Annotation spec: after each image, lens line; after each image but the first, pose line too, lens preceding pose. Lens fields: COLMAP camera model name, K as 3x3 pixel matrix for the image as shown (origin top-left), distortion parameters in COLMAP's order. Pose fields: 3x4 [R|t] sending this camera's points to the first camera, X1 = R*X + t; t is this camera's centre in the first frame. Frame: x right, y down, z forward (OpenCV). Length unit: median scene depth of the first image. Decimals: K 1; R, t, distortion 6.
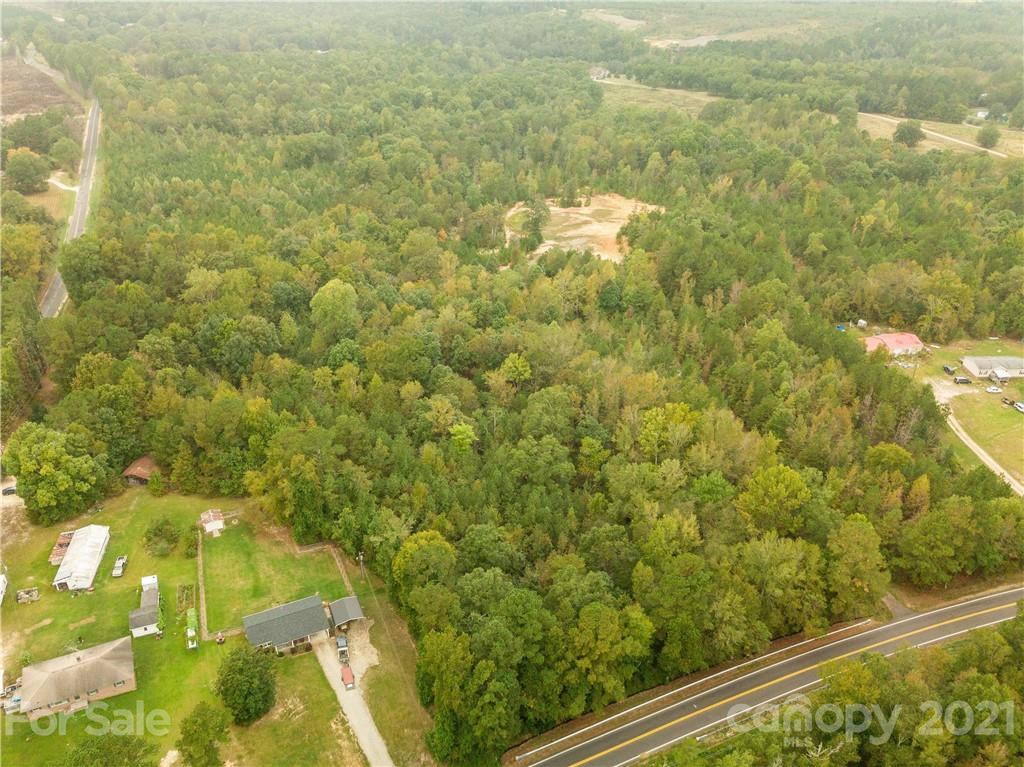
lens RADIAL K [[780.8, 0, 512.0], [0, 780.8, 383.5], [0, 0, 1]] dist [0.020853, -0.001739]
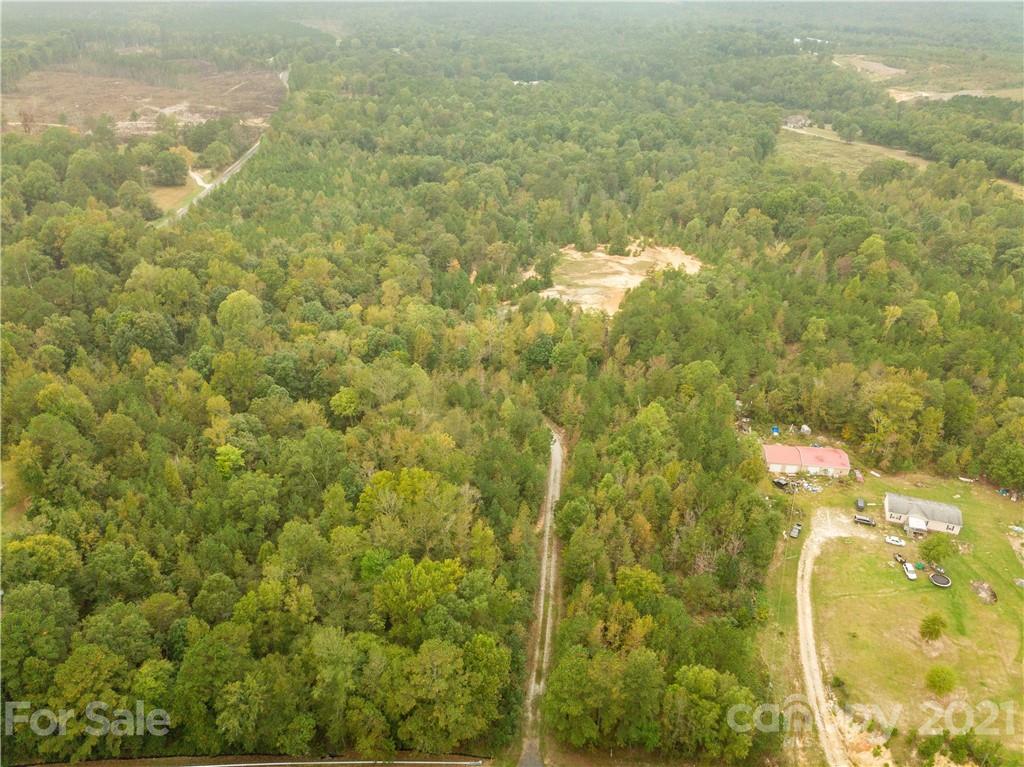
lens RADIAL K [[780.8, 0, 512.0], [0, 780.8, 383.5], [0, 0, 1]] dist [0.020853, -0.001739]
pose [[0.940620, 0.172640, -0.292283, 0.257916], [-0.183686, 0.982928, -0.010560, -0.039195], [0.285470, 0.063622, 0.956273, 0.067718]]
